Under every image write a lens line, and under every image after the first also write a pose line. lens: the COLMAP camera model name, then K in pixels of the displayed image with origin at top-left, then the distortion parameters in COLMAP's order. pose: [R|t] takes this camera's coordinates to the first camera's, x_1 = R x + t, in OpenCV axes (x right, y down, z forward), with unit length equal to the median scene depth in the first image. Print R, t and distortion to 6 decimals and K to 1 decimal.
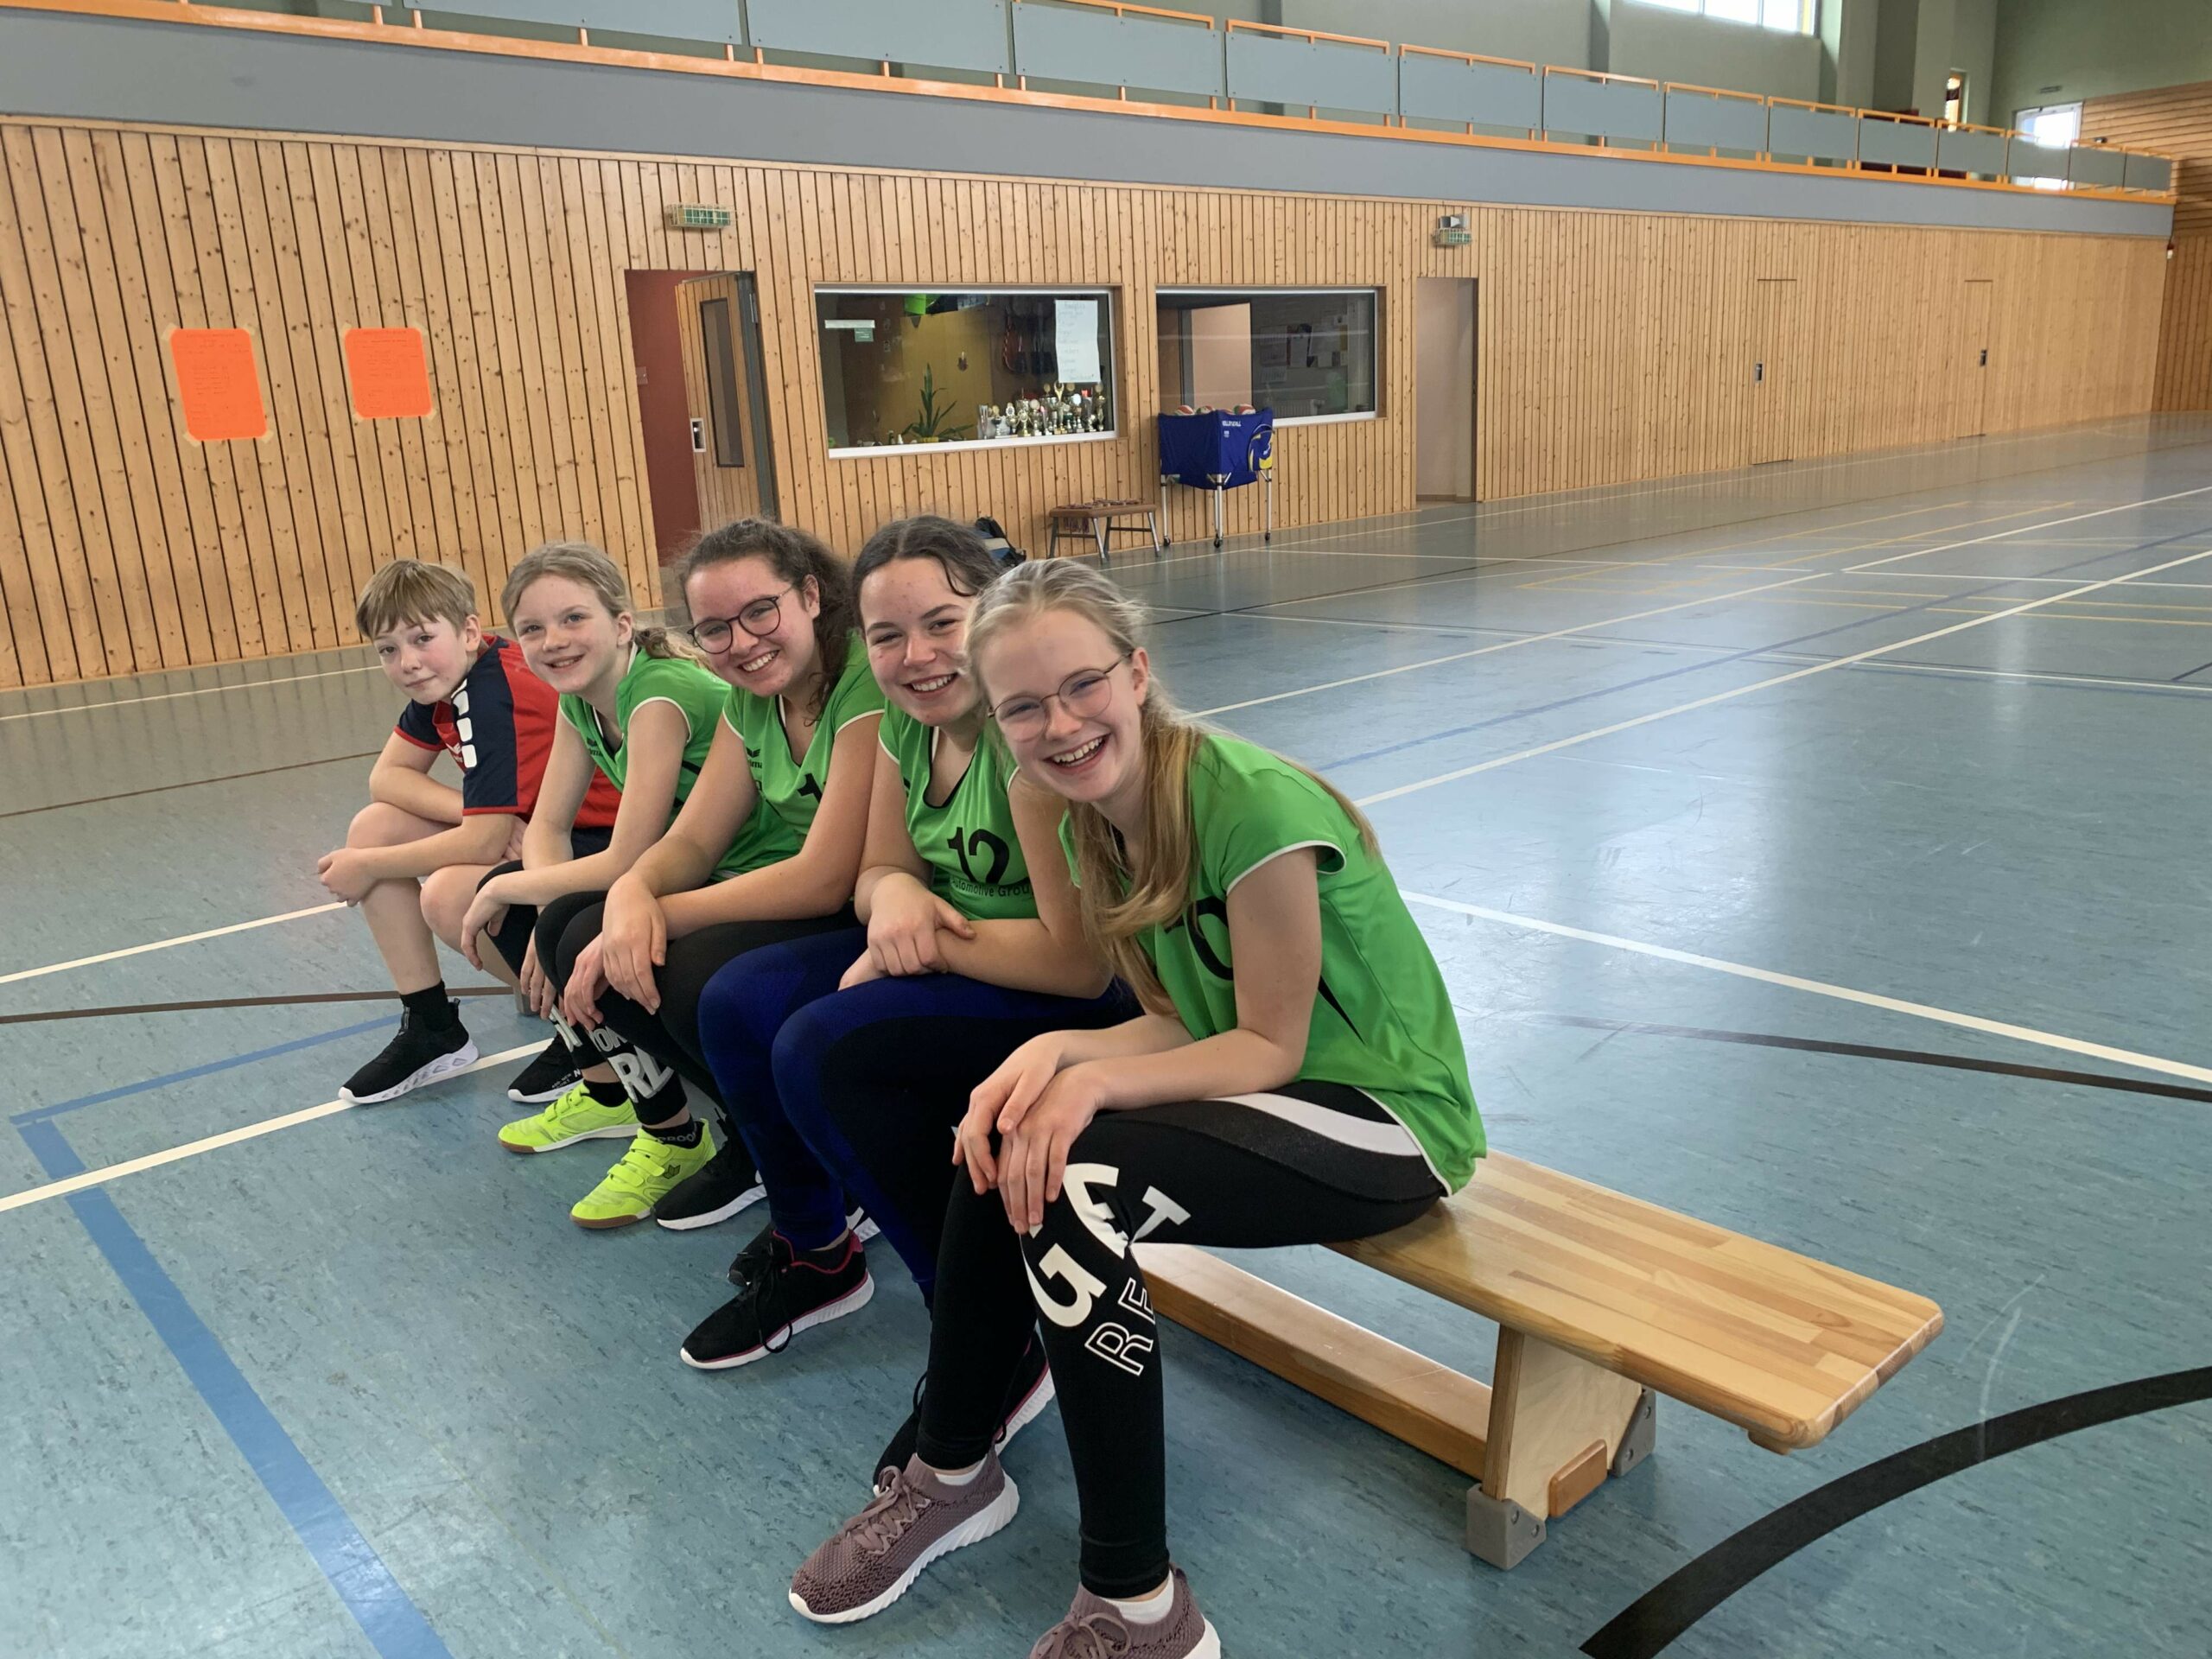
lens RADIAL K [[1682.1, 0, 1103.0], [0, 1682.1, 830.3], [0, 0, 1]] dist [0.026481, -0.030423]
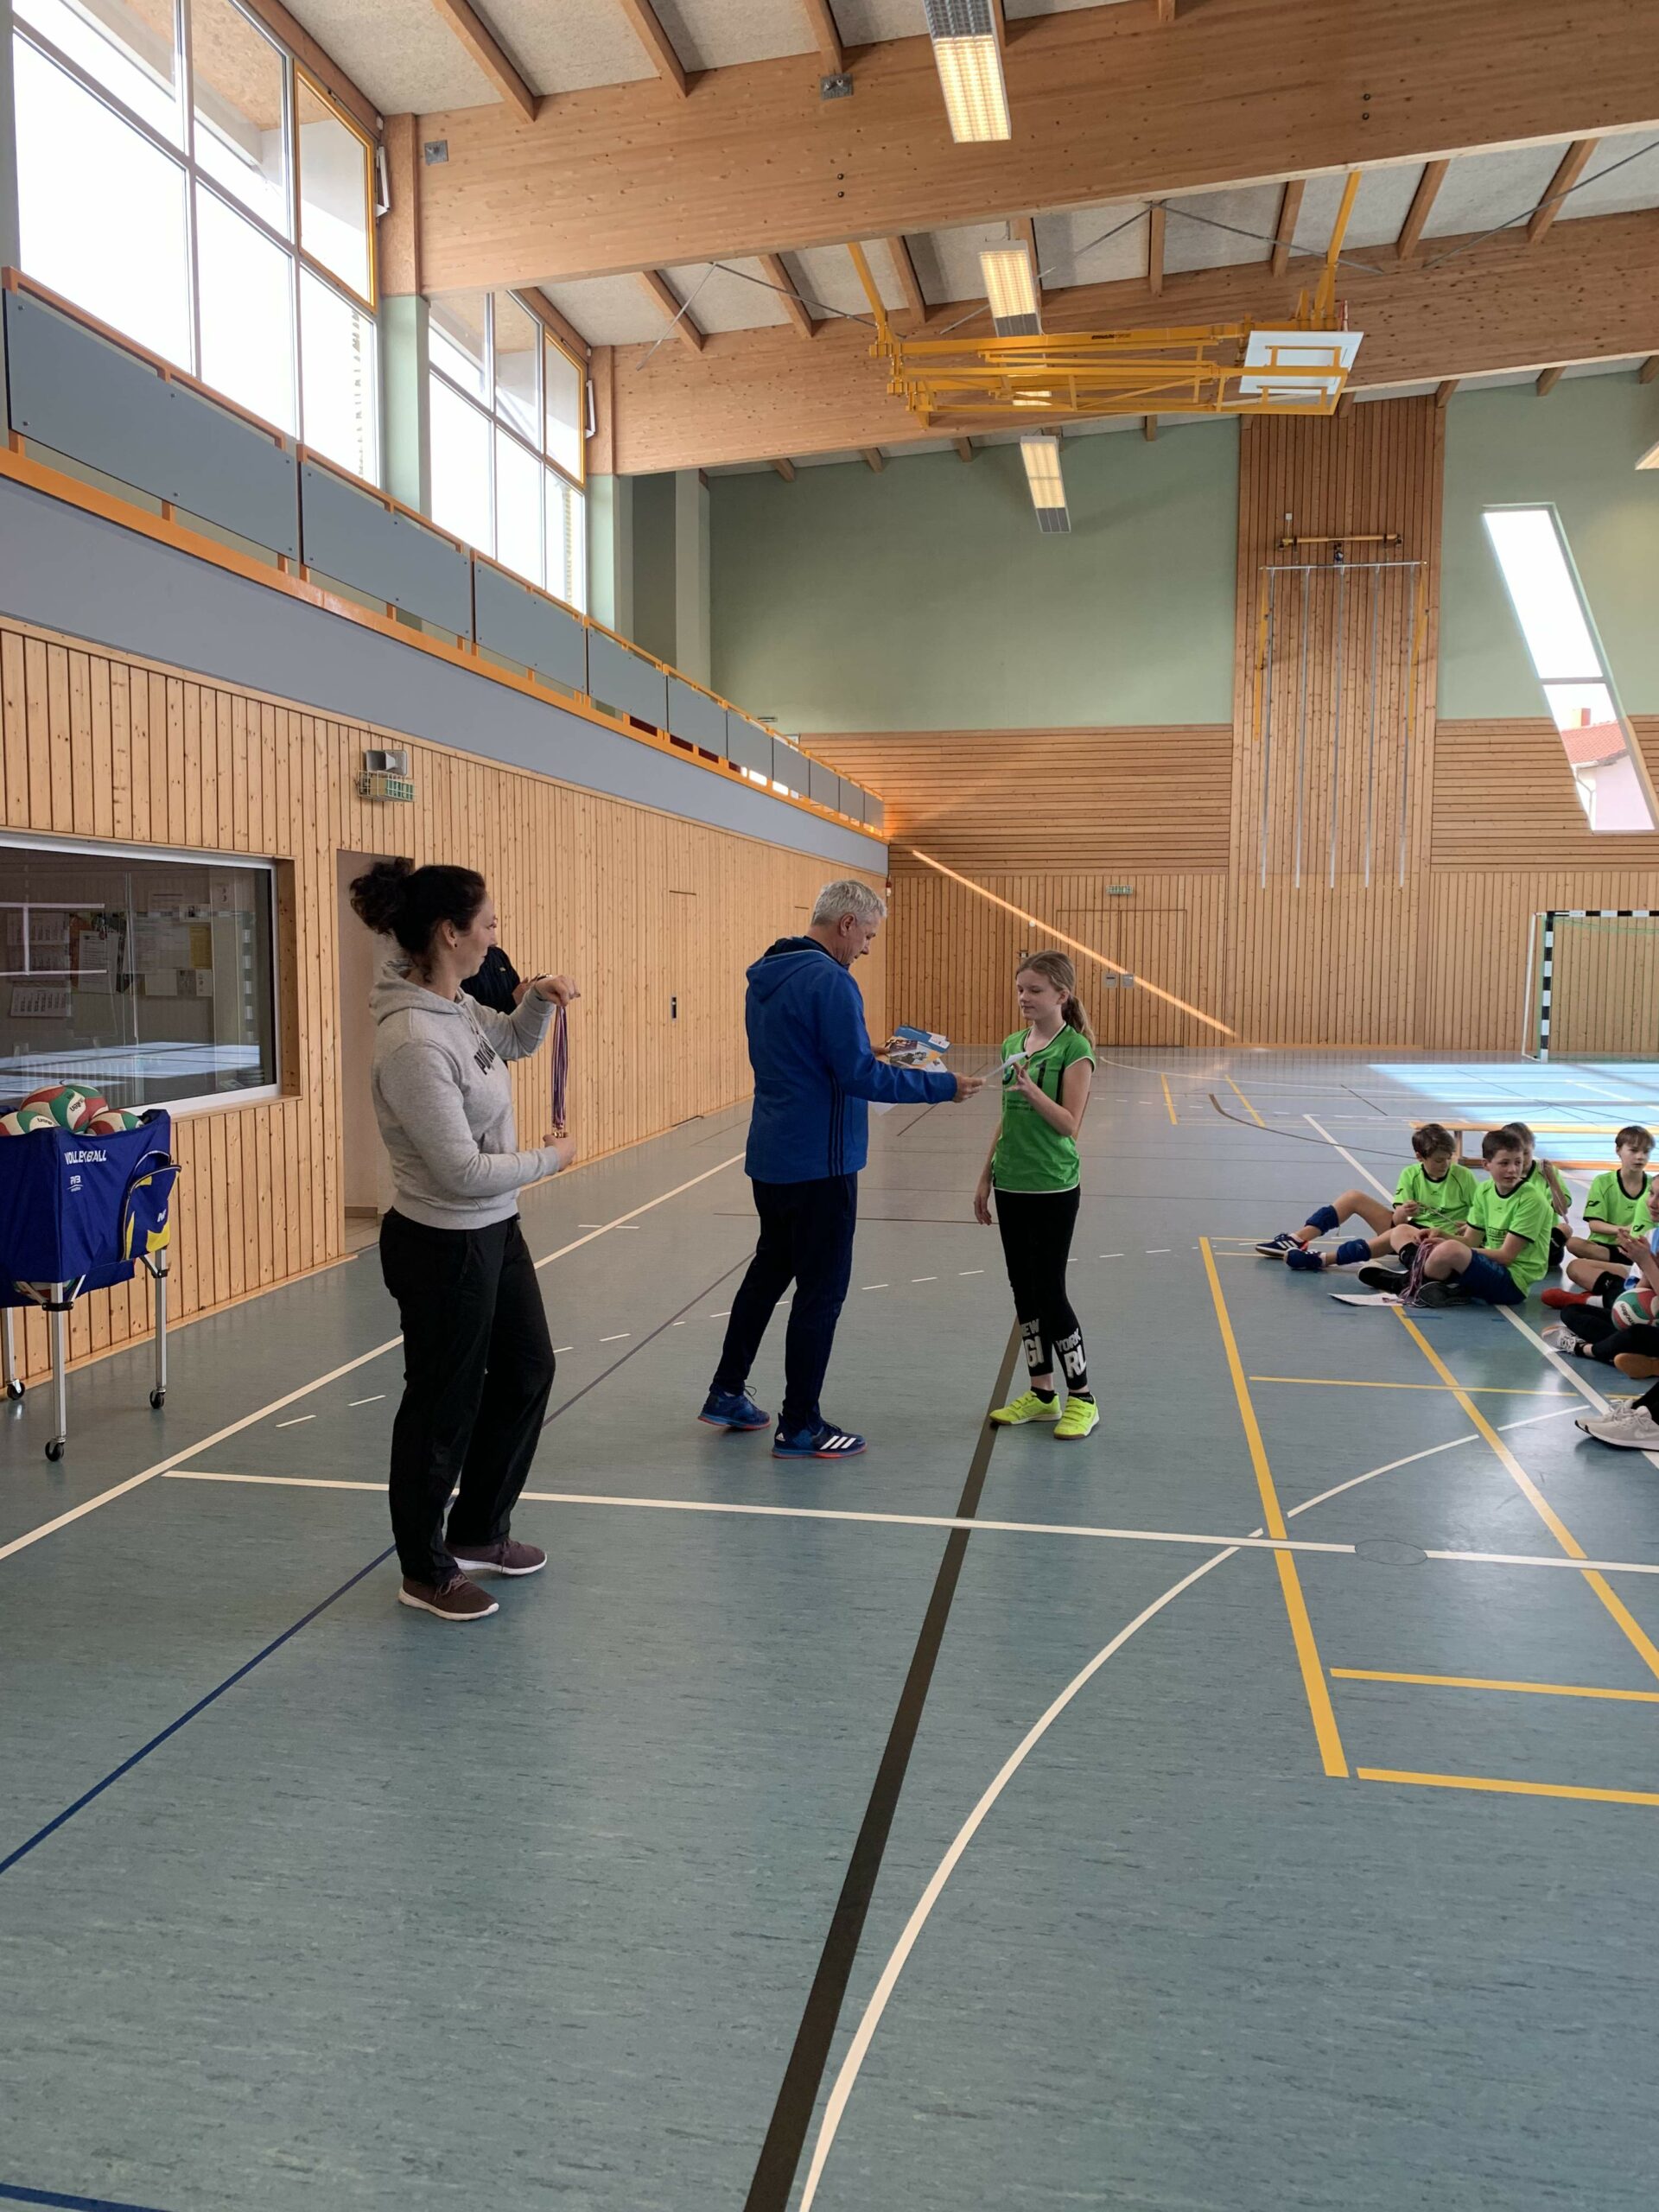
lens RADIAL K [[1682.1, 0, 825.9], [0, 1682.1, 1112.0], [0, 0, 1]] dist [0.026481, -0.030423]
pose [[0.792063, -0.003473, 0.610430, -0.026877], [0.106450, 0.985448, -0.132517, -0.153530], [-0.601087, 0.169942, 0.780906, 0.490402]]
